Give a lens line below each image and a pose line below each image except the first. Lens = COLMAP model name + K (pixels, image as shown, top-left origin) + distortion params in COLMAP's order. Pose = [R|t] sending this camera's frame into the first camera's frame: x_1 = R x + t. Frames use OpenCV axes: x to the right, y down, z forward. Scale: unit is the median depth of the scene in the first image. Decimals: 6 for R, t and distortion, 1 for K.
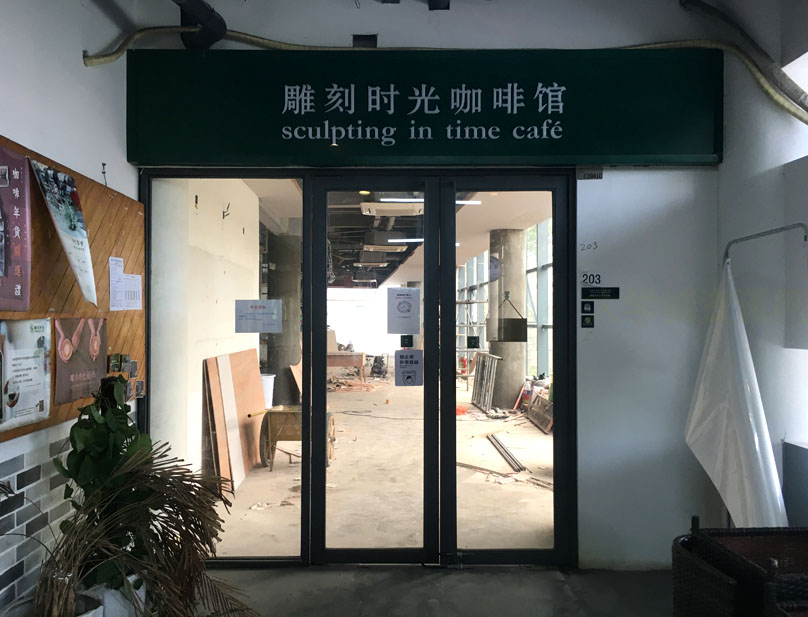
lens RADIAL K [[721.0, 0, 404.0], [0, 721.0, 308.5], [0, 0, 1]] dist [-0.006036, -0.004671]
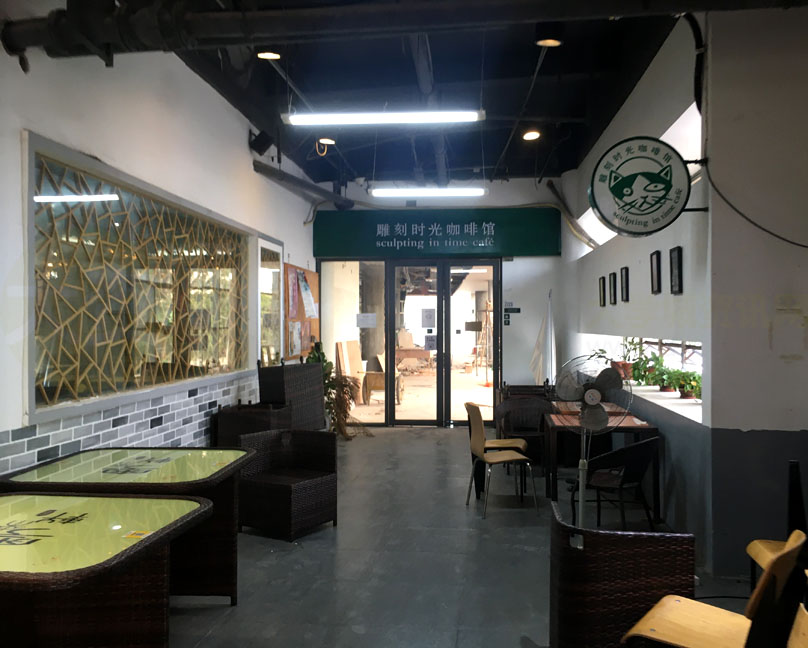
lens RADIAL K [[753.8, 0, 404.0], [0, 753.8, 324.0], [0, 0, 1]] dist [-0.000364, -0.000052]
pose [[0.993297, -0.000777, -0.115588, 0.123053], [0.002482, 0.999890, 0.014612, -0.008534], [0.115564, -0.014801, 0.993190, -0.863004]]
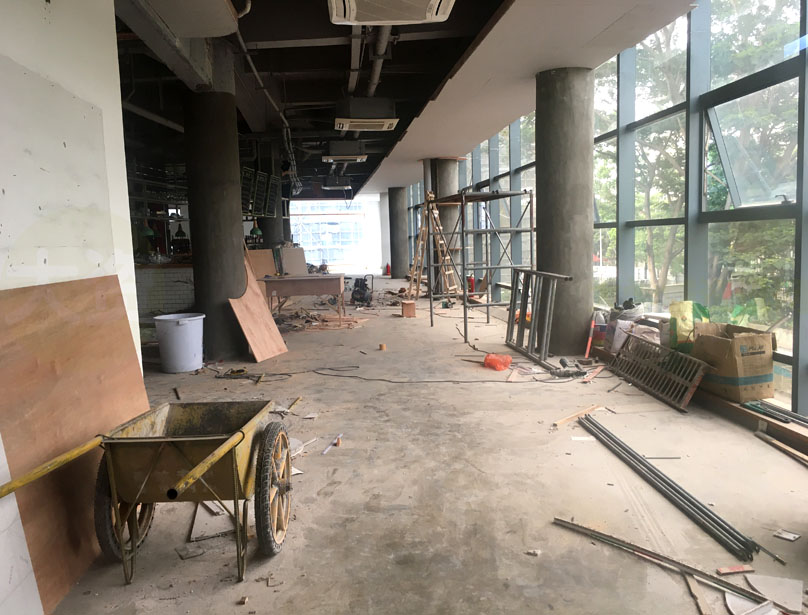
lens RADIAL K [[721.0, 0, 404.0], [0, 721.0, 307.5], [0, 0, 1]] dist [-0.006036, -0.004671]
pose [[0.998850, -0.034253, 0.033561, -0.040631], [0.030350, 0.993402, 0.110593, 0.035122], [-0.037128, -0.109448, 0.993299, 0.604643]]
